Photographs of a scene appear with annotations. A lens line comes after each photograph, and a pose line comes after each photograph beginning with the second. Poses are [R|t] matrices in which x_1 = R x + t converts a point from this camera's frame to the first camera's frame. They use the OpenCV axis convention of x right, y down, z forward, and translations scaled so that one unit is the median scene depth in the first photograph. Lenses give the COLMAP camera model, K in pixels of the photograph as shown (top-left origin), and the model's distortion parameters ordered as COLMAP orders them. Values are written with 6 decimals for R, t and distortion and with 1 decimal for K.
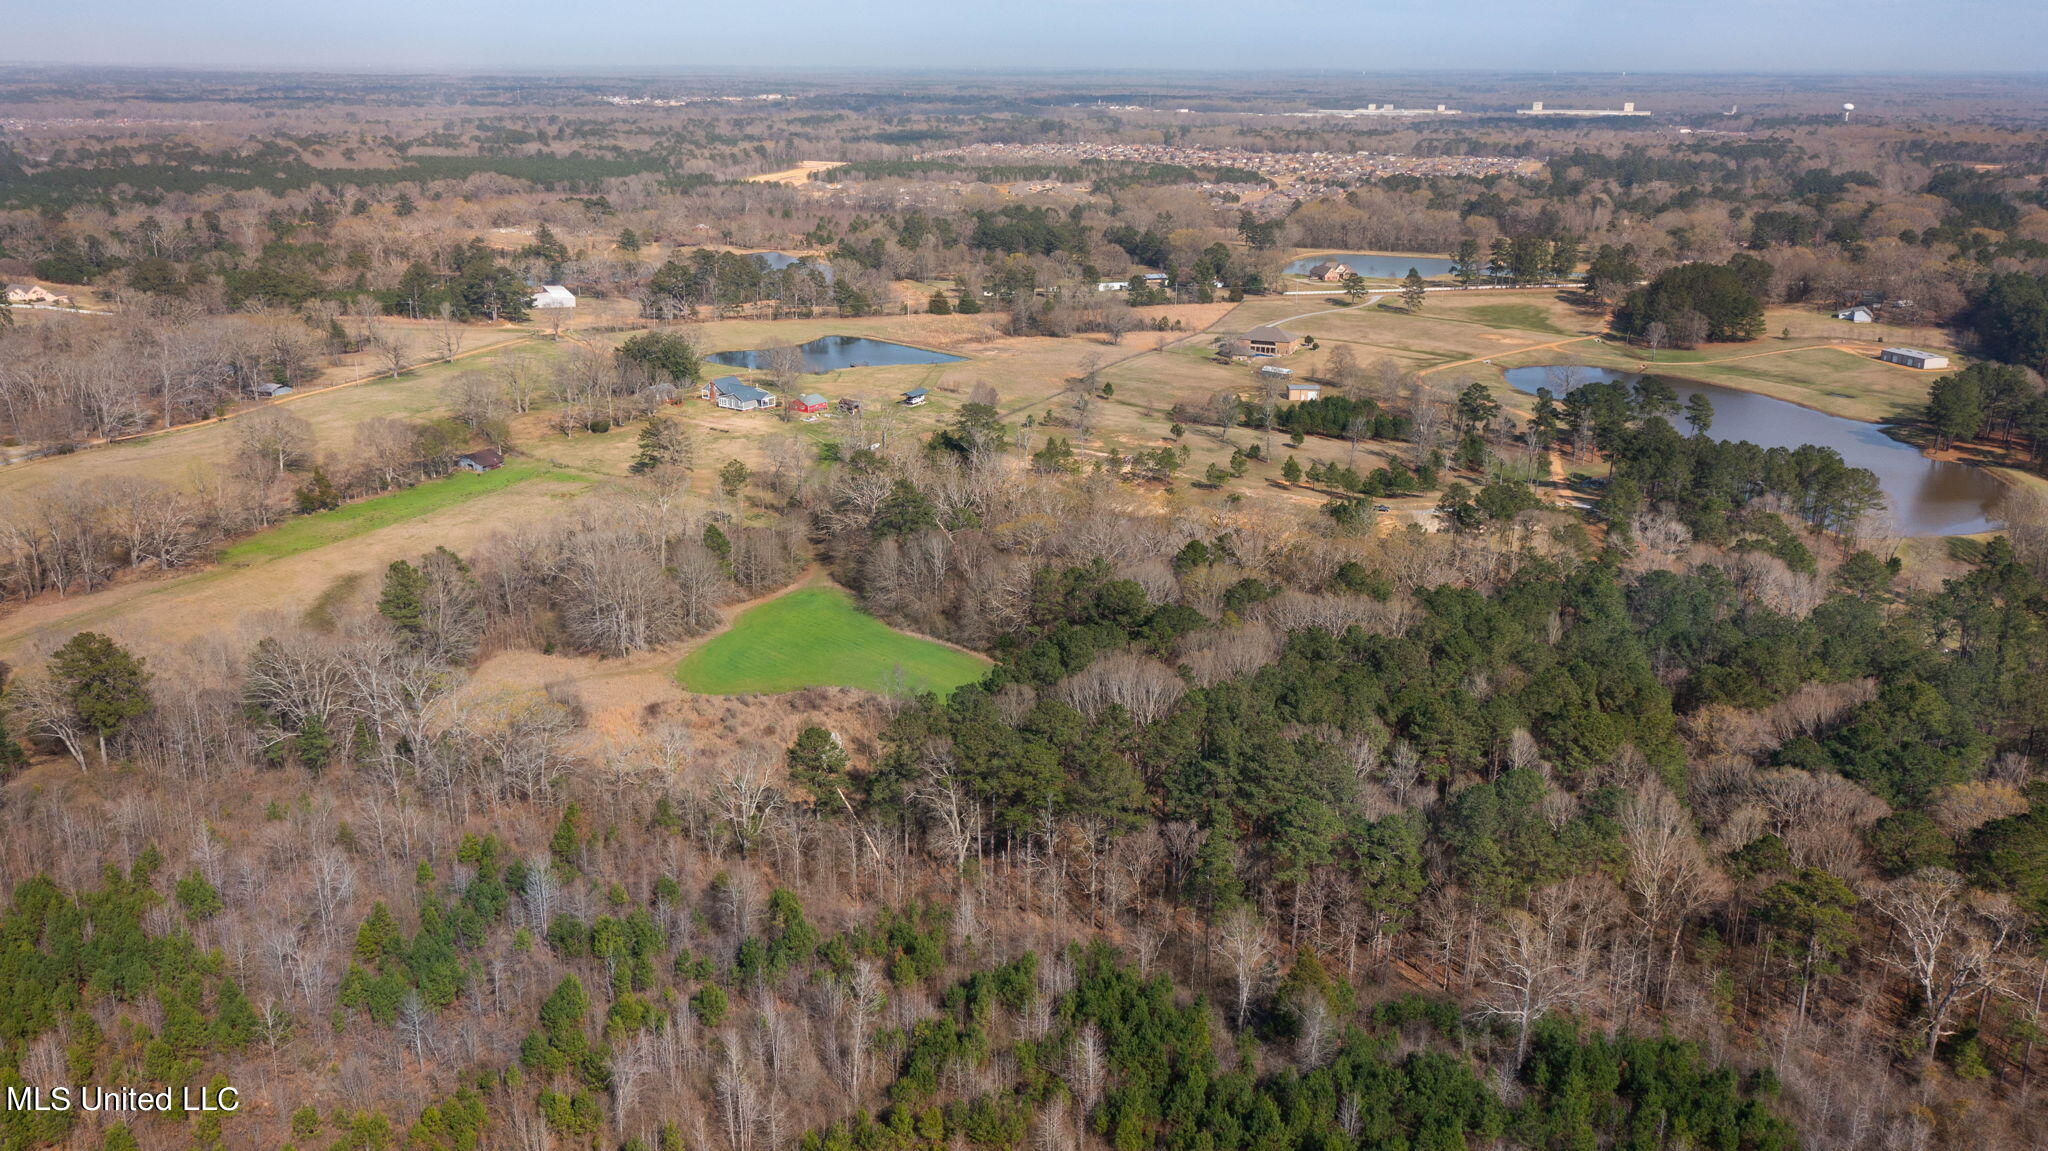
lens RADIAL K [[1572.4, 0, 1024.0], [0, 1572.4, 575.5], [0, 0, 1]] dist [-0.005708, 0.007026]
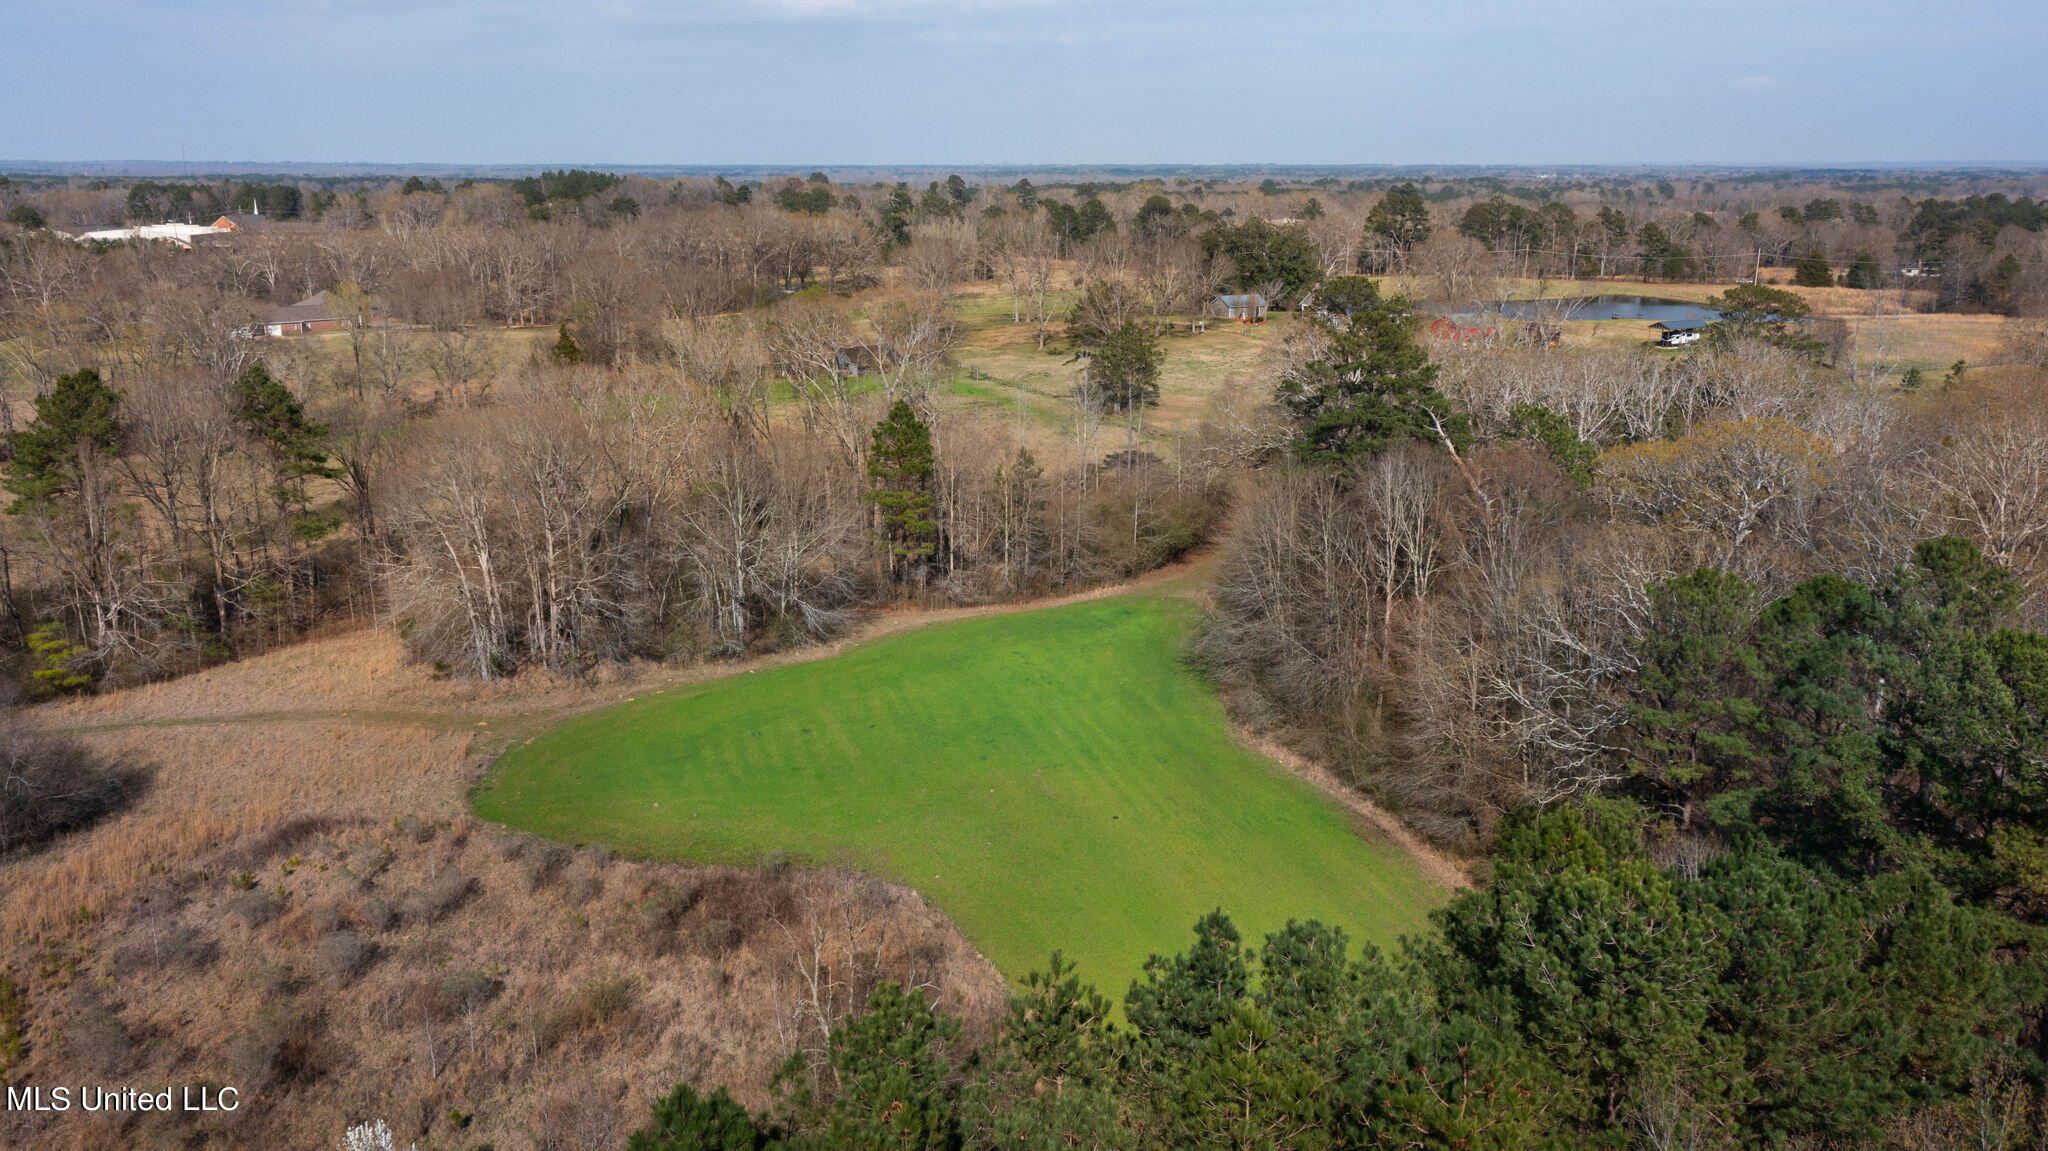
lens RADIAL K [[1572.4, 0, 1024.0], [0, 1572.4, 575.5], [0, 0, 1]] dist [-0.005708, 0.007026]
pose [[0.820499, 0.117993, -0.559338, 0.032772], [-0.169196, 0.984751, -0.040462, 0.012193], [0.546034, 0.127837, 0.827952, 0.371616]]
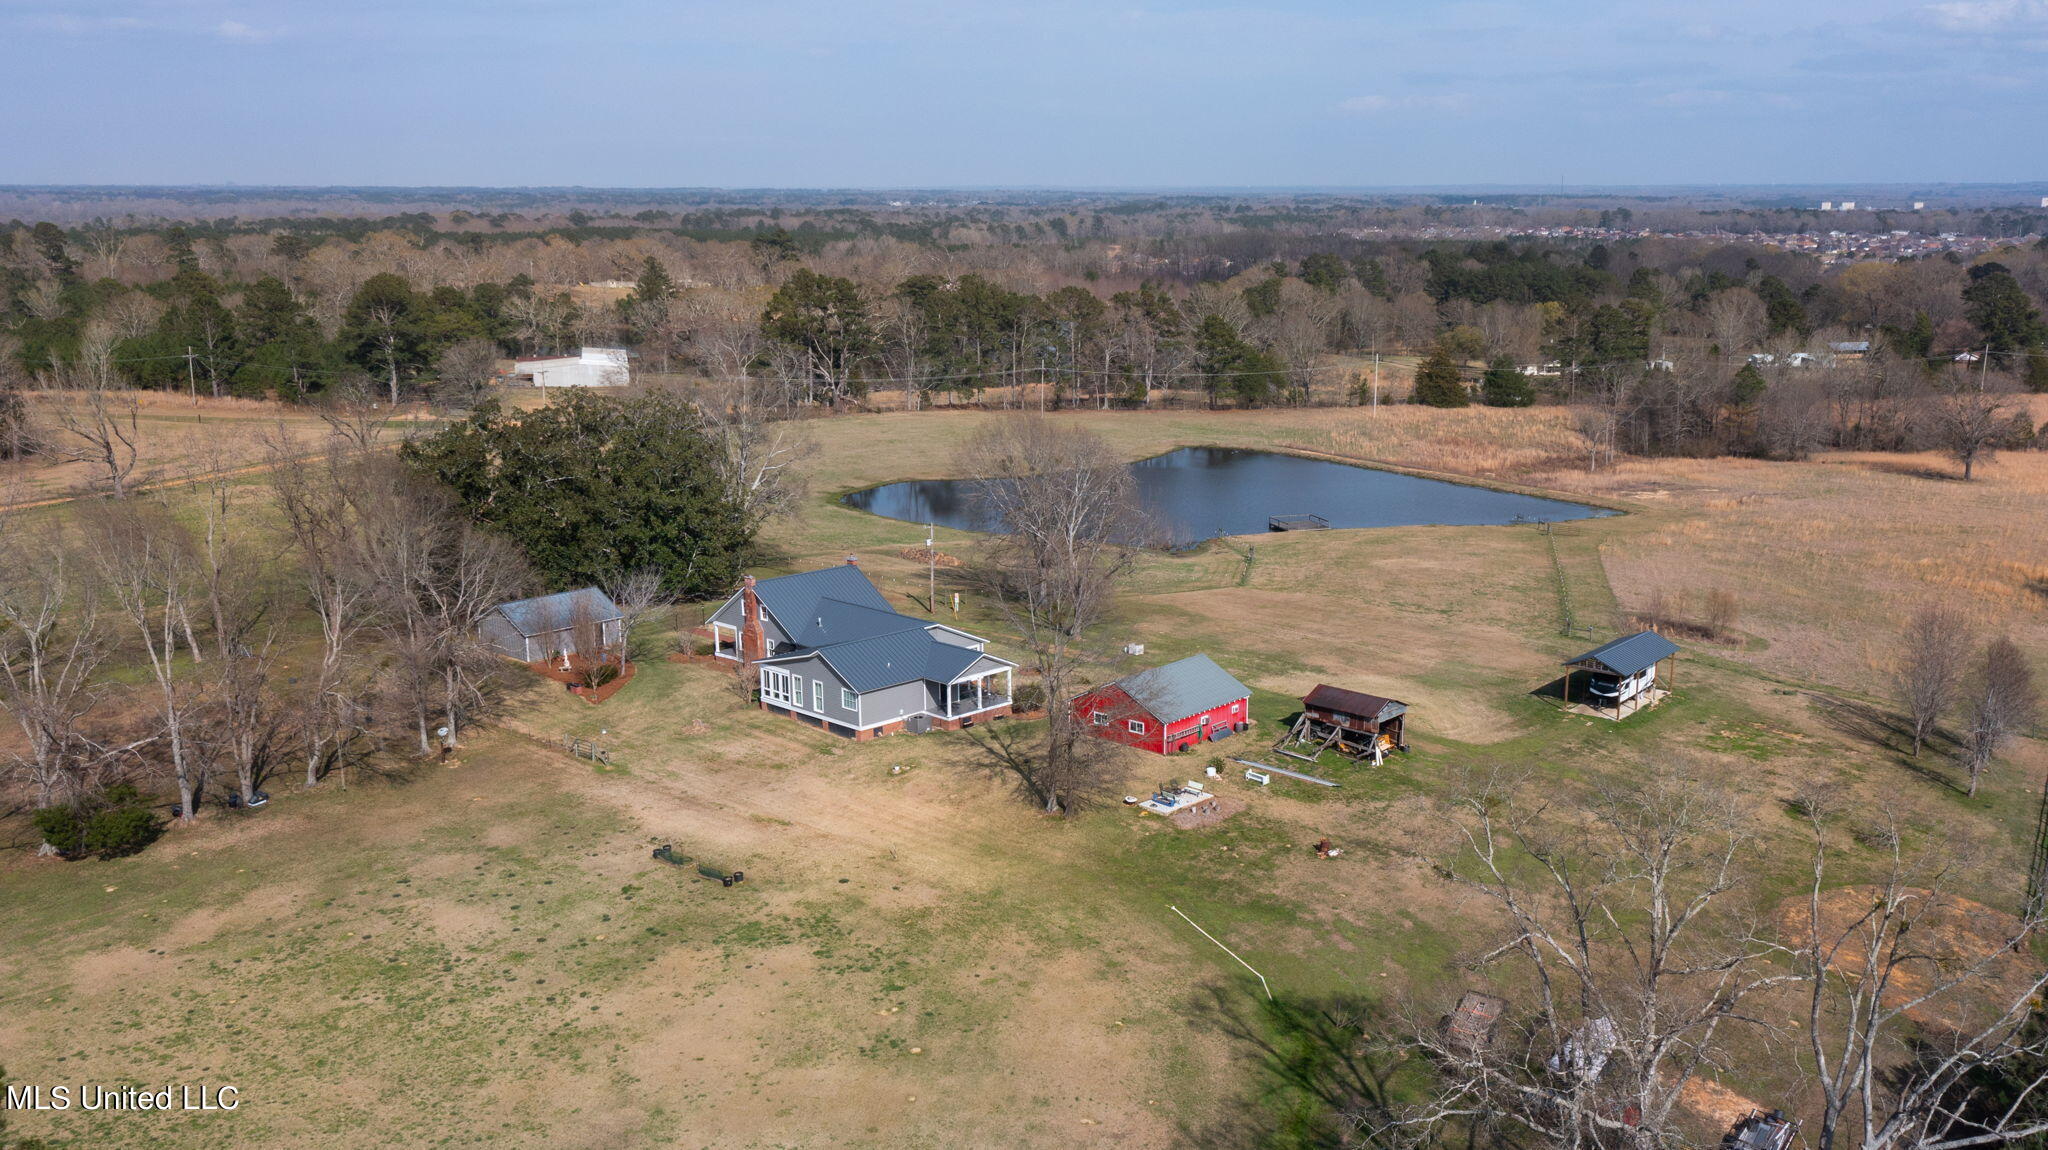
lens RADIAL K [[1572.4, 0, 1024.0], [0, 1572.4, 575.0], [0, 0, 1]] dist [-0.005708, 0.007026]
pose [[0.982435, 0.023013, -0.185178, -0.088640], [-0.040675, 0.994914, -0.092154, -0.081057], [0.182115, 0.098068, 0.978375, 0.596909]]
